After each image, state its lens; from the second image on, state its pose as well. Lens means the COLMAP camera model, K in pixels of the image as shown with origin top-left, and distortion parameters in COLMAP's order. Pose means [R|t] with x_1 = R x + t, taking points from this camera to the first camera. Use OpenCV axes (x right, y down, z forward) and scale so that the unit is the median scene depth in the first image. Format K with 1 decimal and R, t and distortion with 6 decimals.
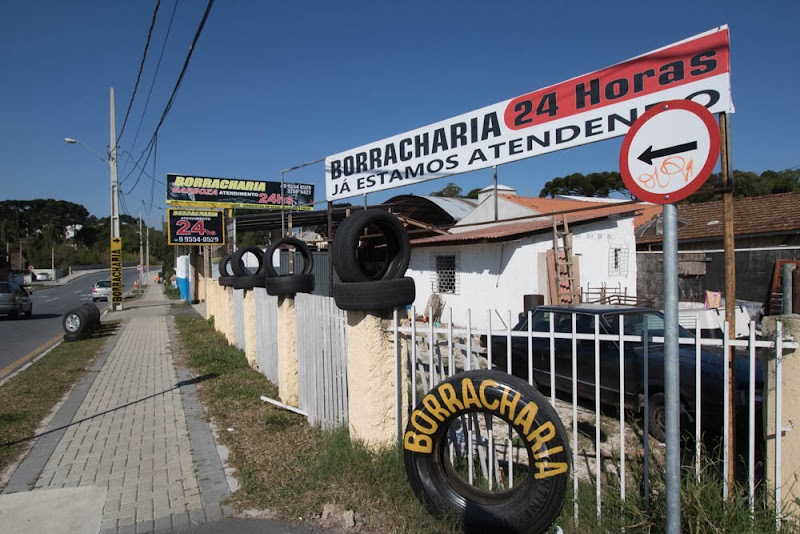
lens RADIAL K [[478.2, 0, 401.0], [0, 478.2, 268.5], [0, 0, 1]] dist [0.000372, -0.000341]
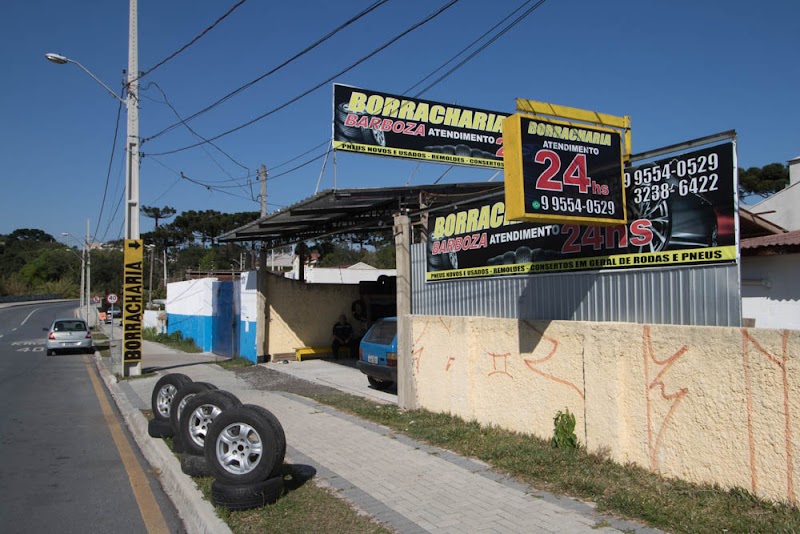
lens RADIAL K [[621.6, 0, 401.7], [0, 621.6, 267.2], [0, 0, 1]] dist [0.013785, 0.000573]
pose [[0.999764, 0.000972, 0.021692, -0.424231], [0.000274, 0.998352, -0.057388, 0.008937], [-0.021712, 0.057380, 0.998116, 0.406360]]
